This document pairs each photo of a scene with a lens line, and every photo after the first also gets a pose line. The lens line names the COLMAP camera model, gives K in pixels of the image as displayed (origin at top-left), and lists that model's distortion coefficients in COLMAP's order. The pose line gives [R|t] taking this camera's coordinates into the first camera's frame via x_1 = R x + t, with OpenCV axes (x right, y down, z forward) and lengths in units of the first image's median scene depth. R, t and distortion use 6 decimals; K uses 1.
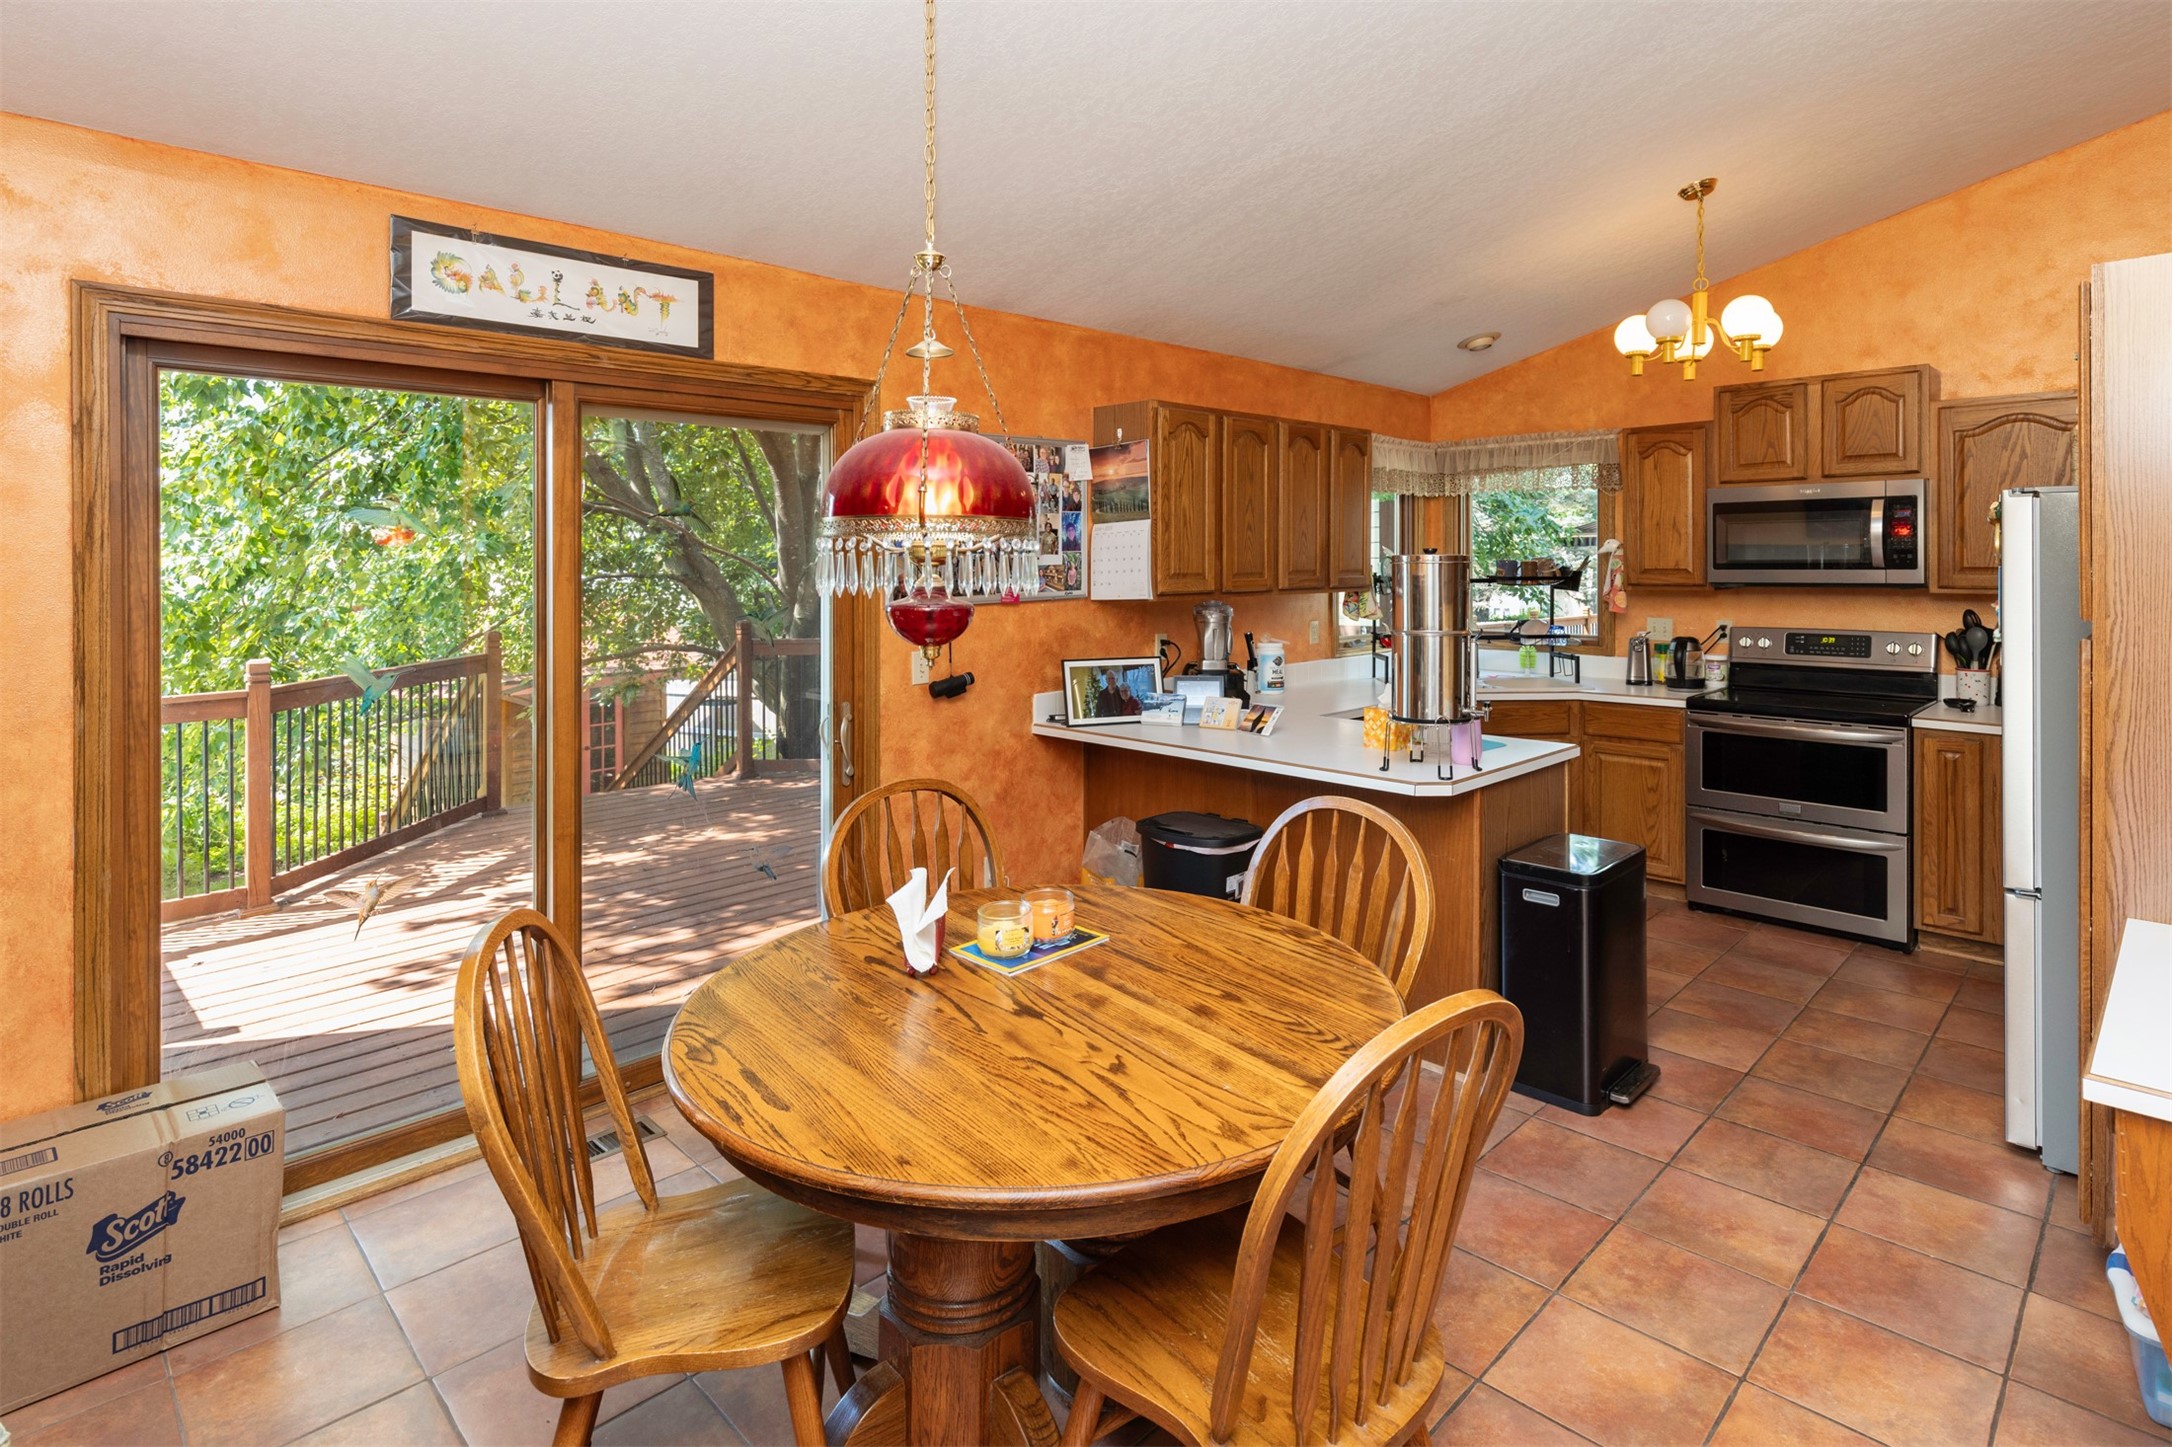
lens RADIAL K [[1106.5, 0, 1035.5], [0, 1106.5, 569.4], [0, 0, 1]] dist [-0.000877, -0.001155]
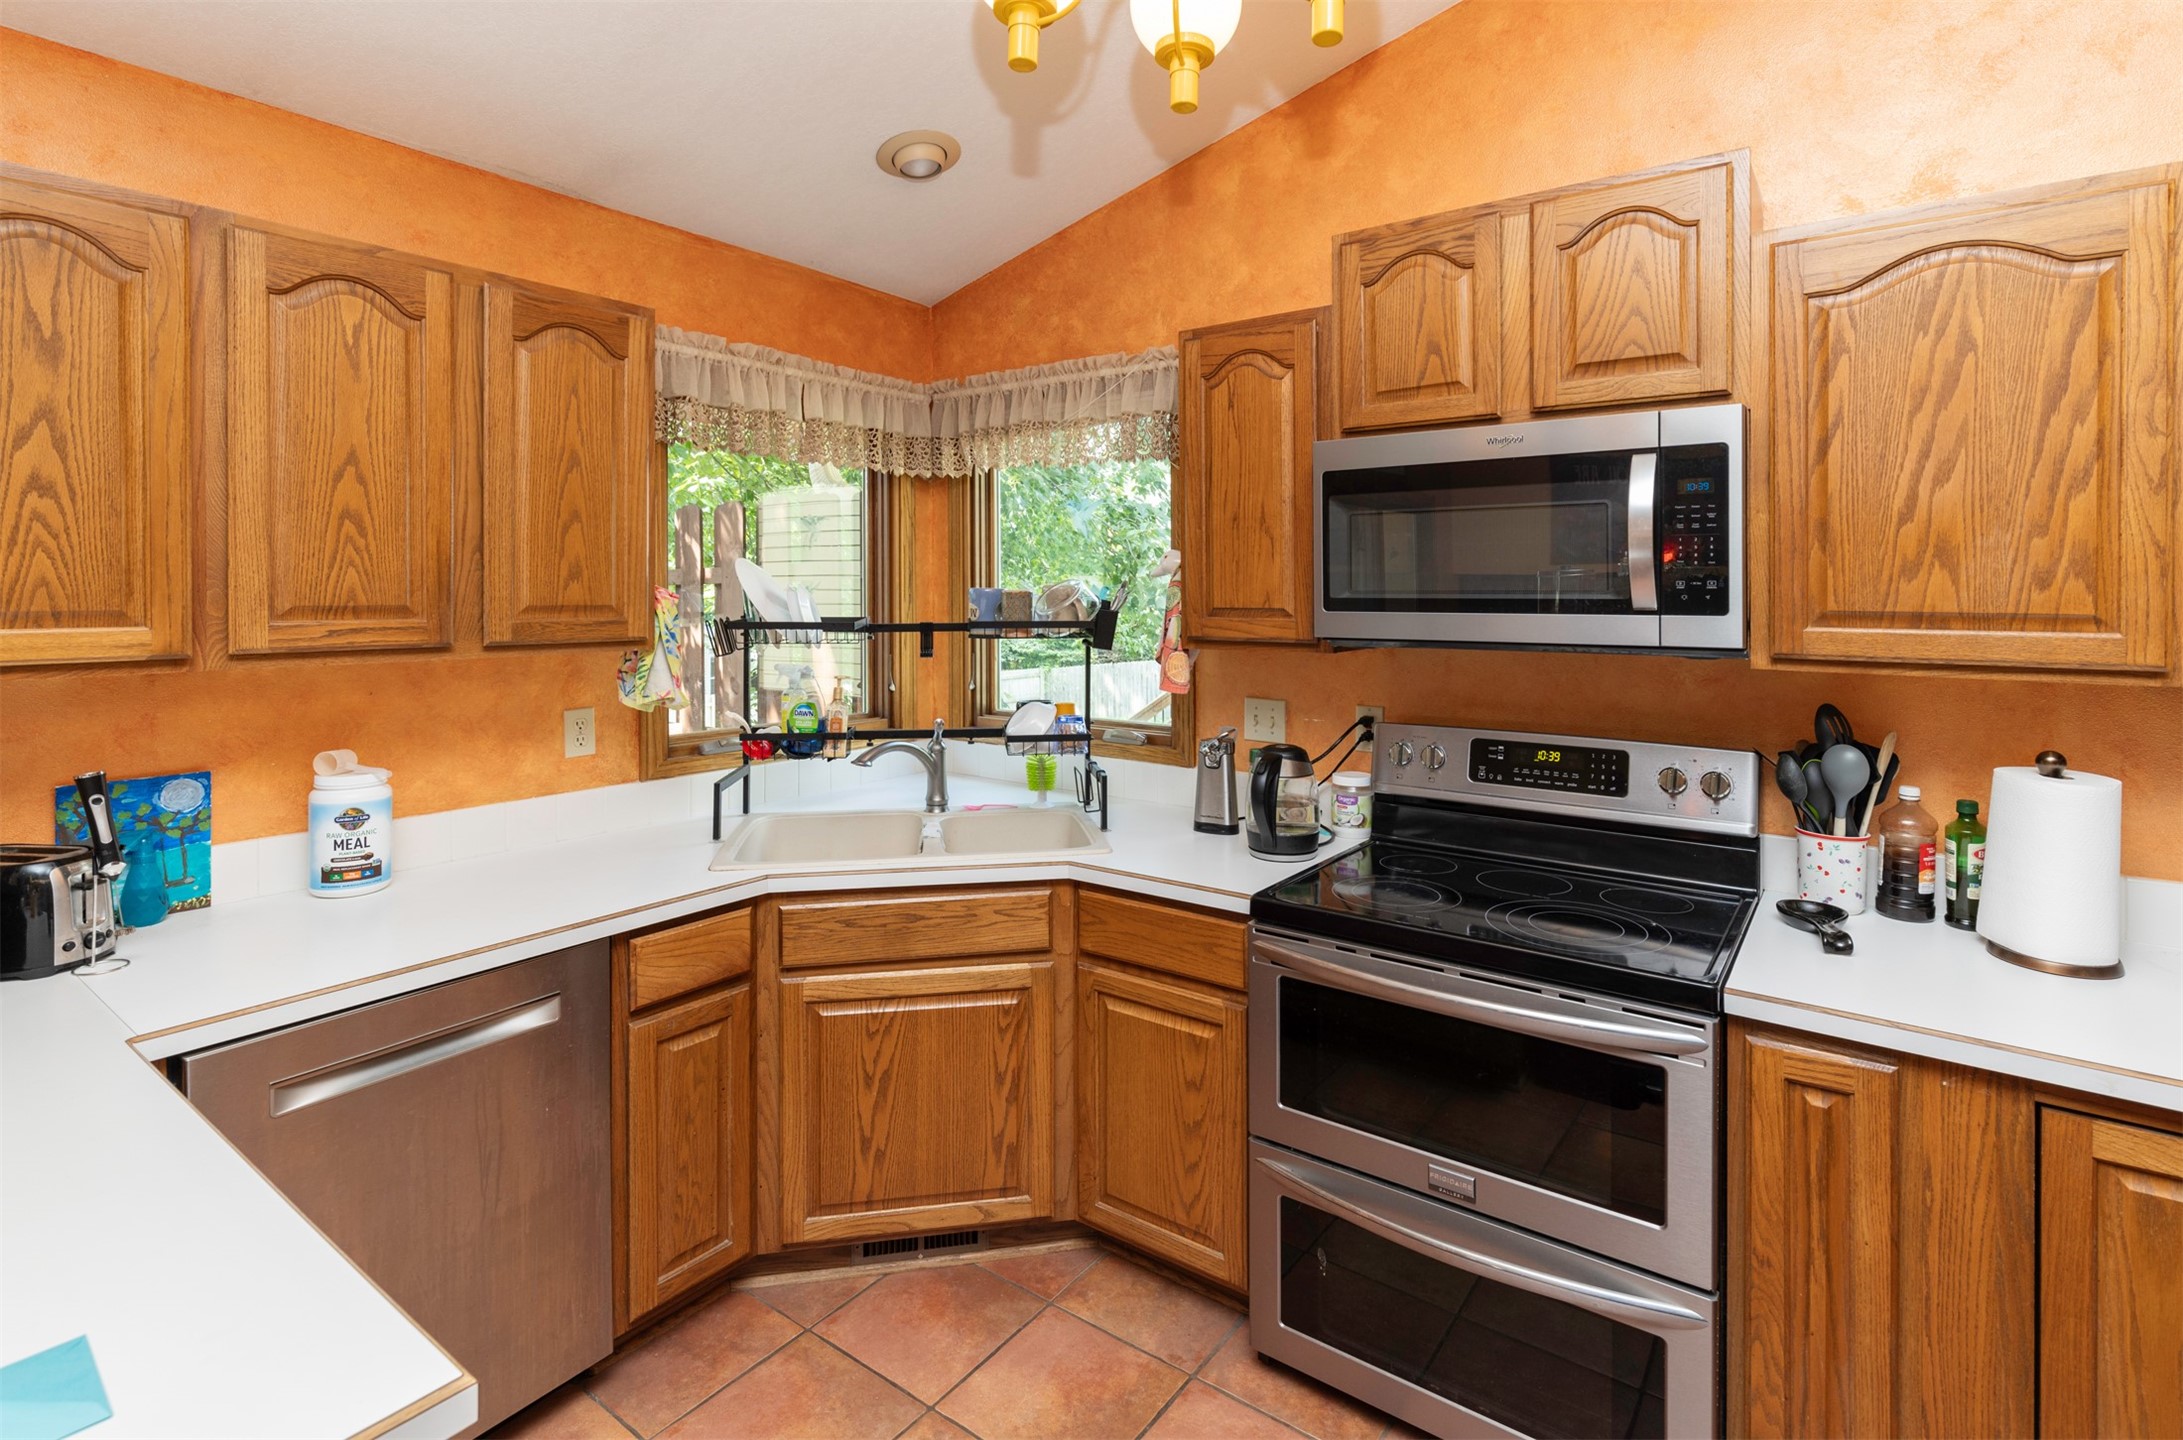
lens RADIAL K [[1132.3, 0, 995.0], [0, 1132.3, 592.9], [0, 0, 1]] dist [0.004024, 0.001746]
pose [[0.988770, 0.006801, 0.149292, 0.450863], [-0.006198, 0.999971, -0.004504, -0.005169], [-0.149318, 0.003528, 0.988783, 0.606757]]
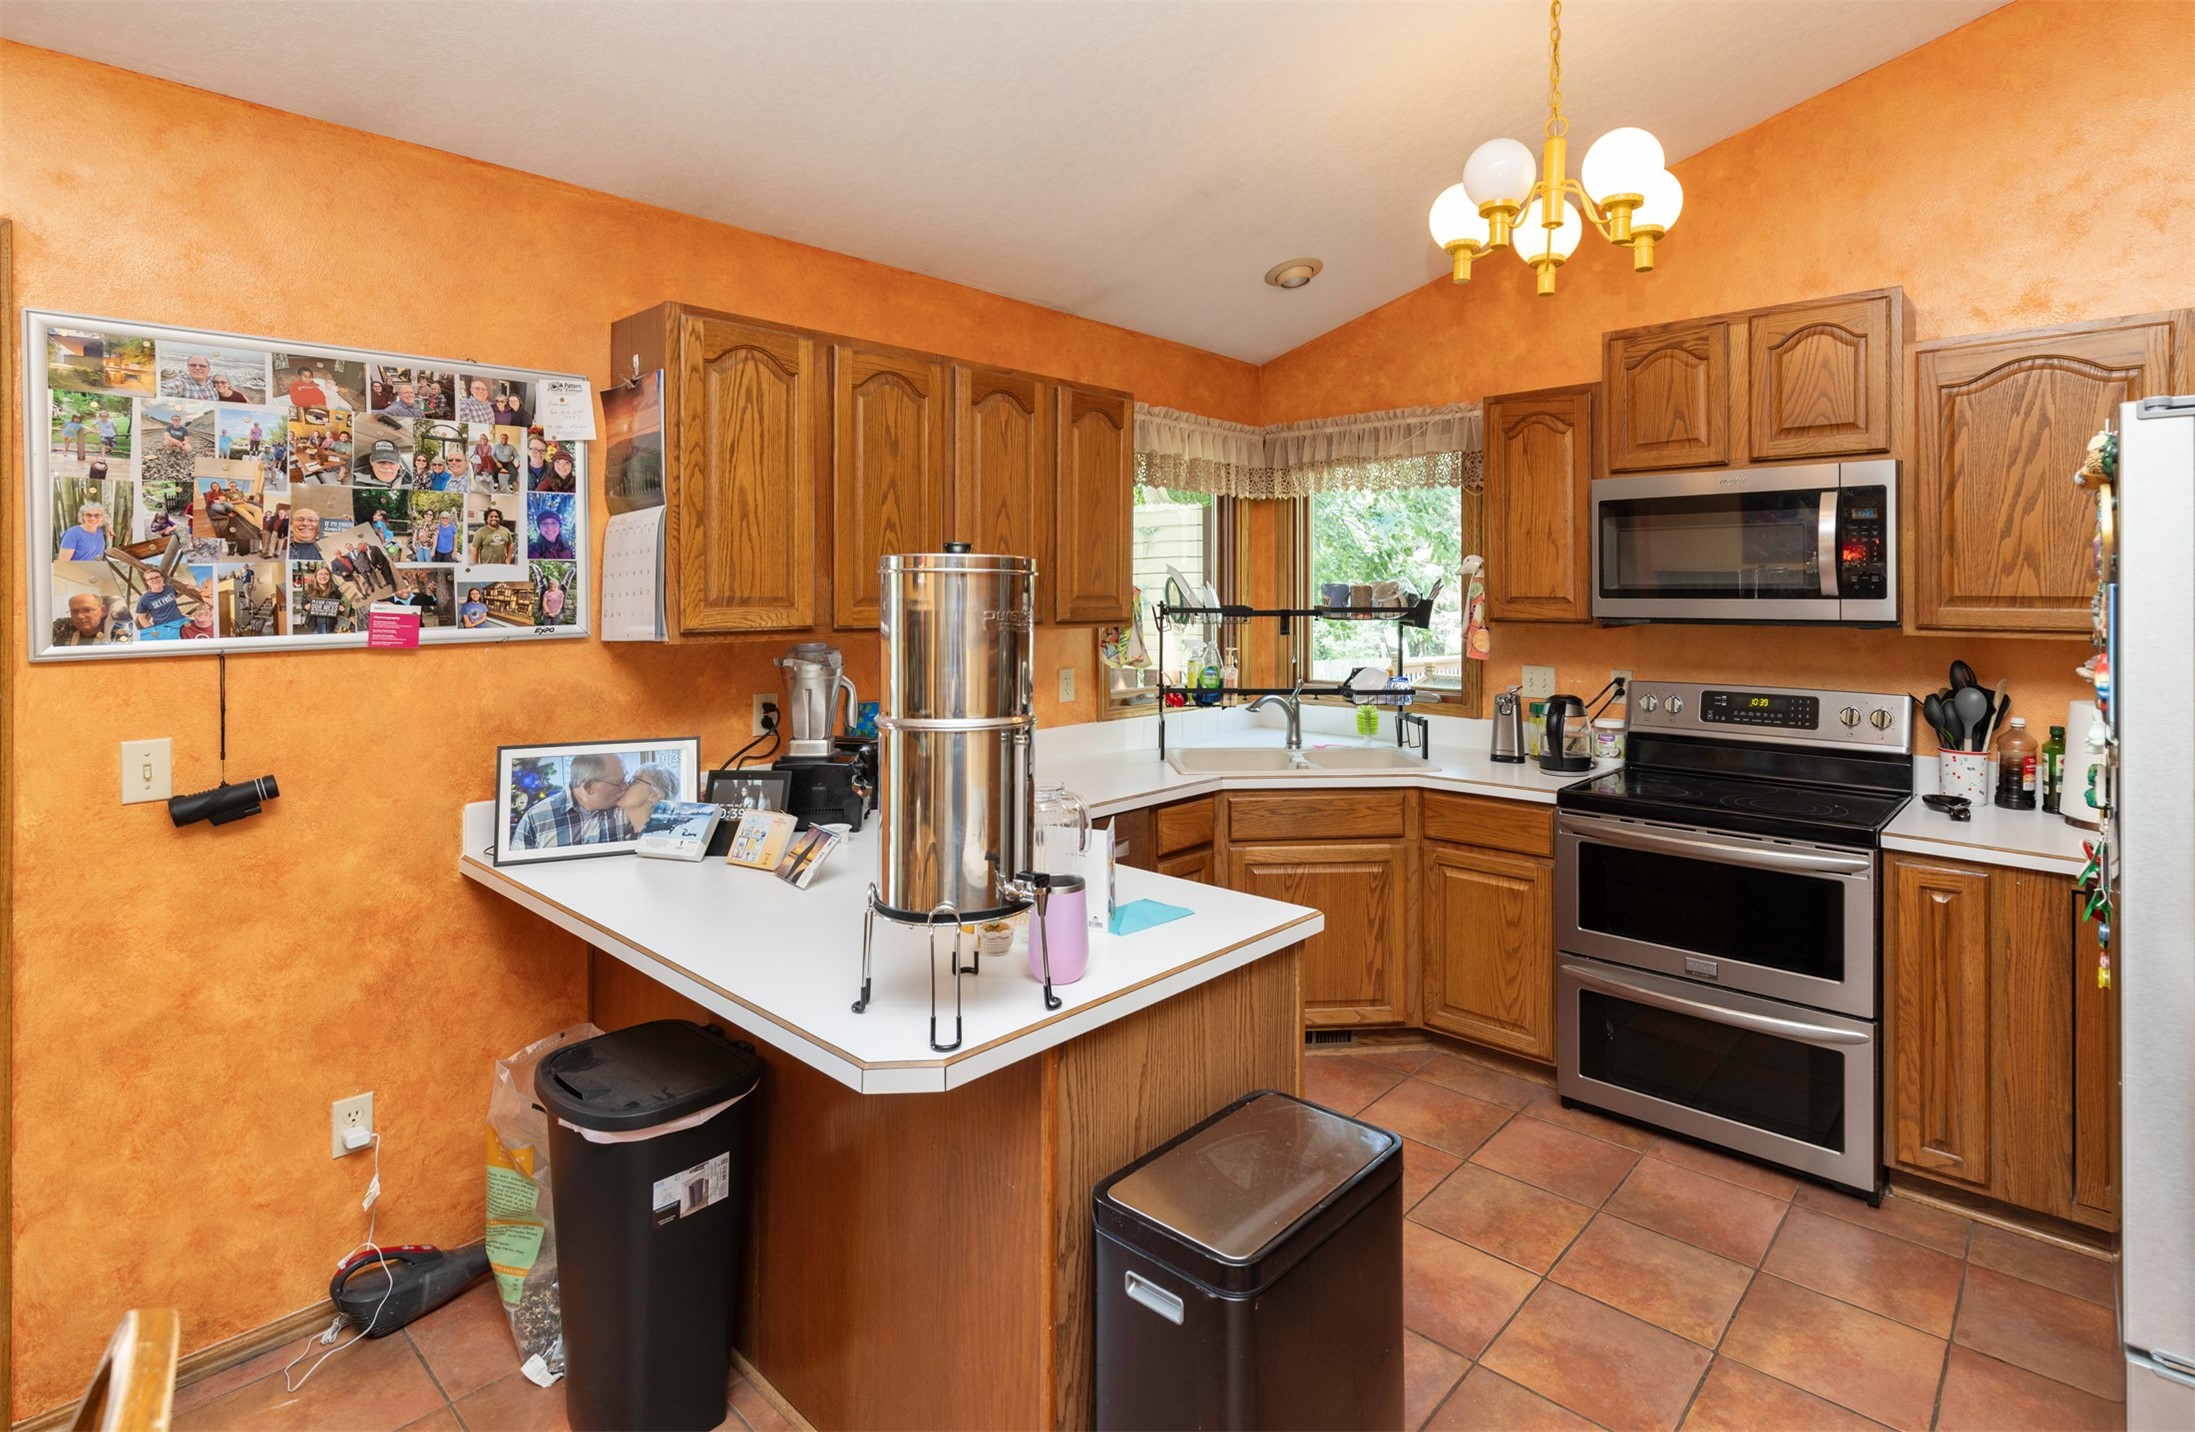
lens RADIAL K [[1128.8, 0, 1105.8], [0, 1128.8, 585.8], [0, 0, 1]] dist [0.001526, -0.000470]
pose [[0.996165, 0.007317, 0.087193, 0.280907], [-0.006287, 0.999907, -0.012082, 0.003115], [-0.087273, 0.011487, 0.996118, 0.376062]]
